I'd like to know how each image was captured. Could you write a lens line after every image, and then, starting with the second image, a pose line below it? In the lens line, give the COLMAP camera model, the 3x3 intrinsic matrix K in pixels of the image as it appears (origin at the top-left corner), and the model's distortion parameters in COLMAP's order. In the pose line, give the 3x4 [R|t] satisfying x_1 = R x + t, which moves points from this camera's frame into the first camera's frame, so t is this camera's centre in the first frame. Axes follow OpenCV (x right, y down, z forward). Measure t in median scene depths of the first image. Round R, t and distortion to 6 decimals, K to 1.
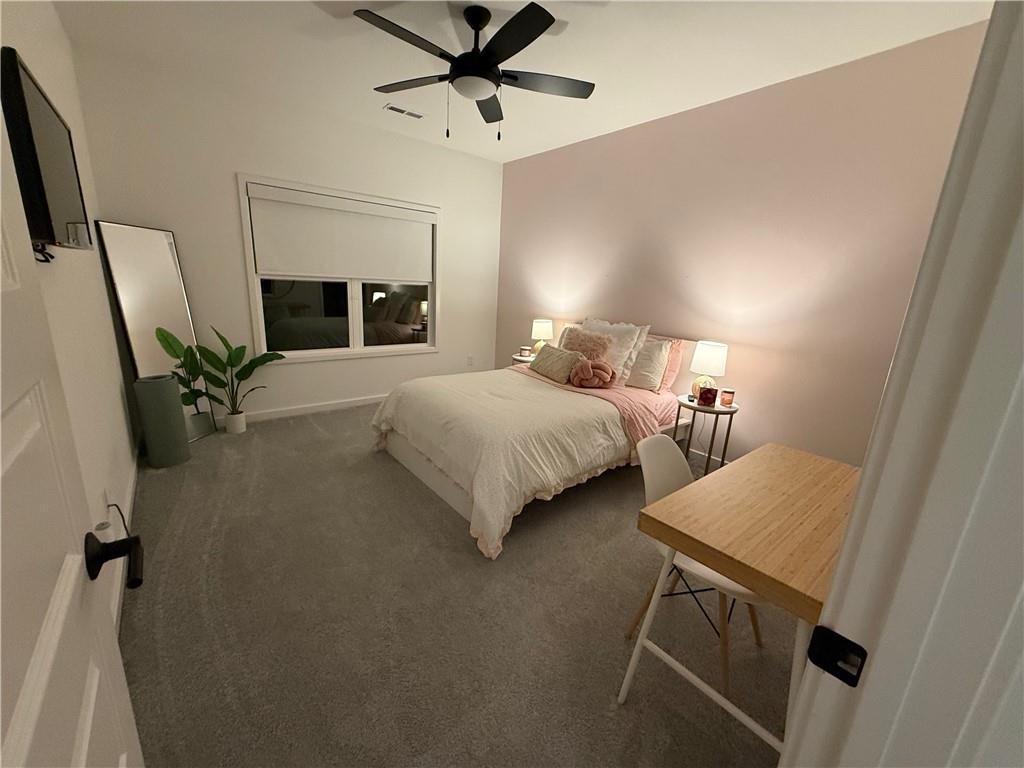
lens RADIAL K [[406.5, 0, 508.4], [0, 406.5, 383.5], [0, 0, 1]] dist [-0.000726, -0.000120]
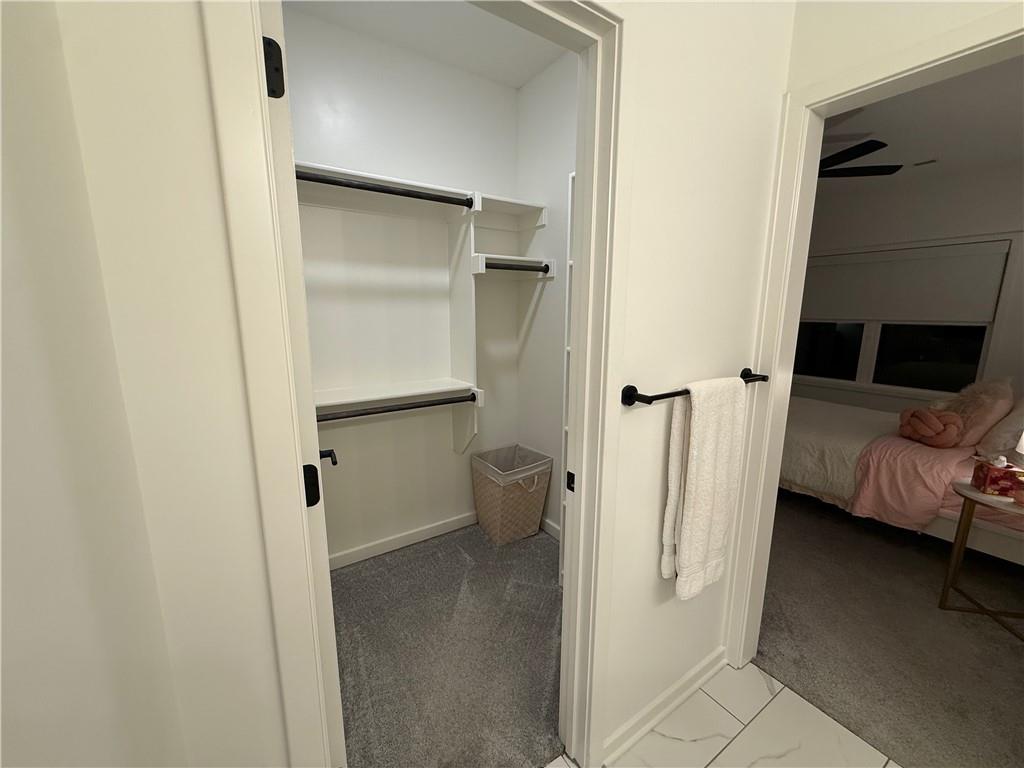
lens RADIAL K [[406.5, 0, 508.4], [0, 406.5, 383.5], [0, 0, 1]] dist [-0.000726, -0.000120]
pose [[-0.103928, 0.129254, -0.986150, 0.790838], [-0.249743, 0.956360, 0.151669, -0.013844], [0.962719, 0.262047, -0.067113, 0.162720]]
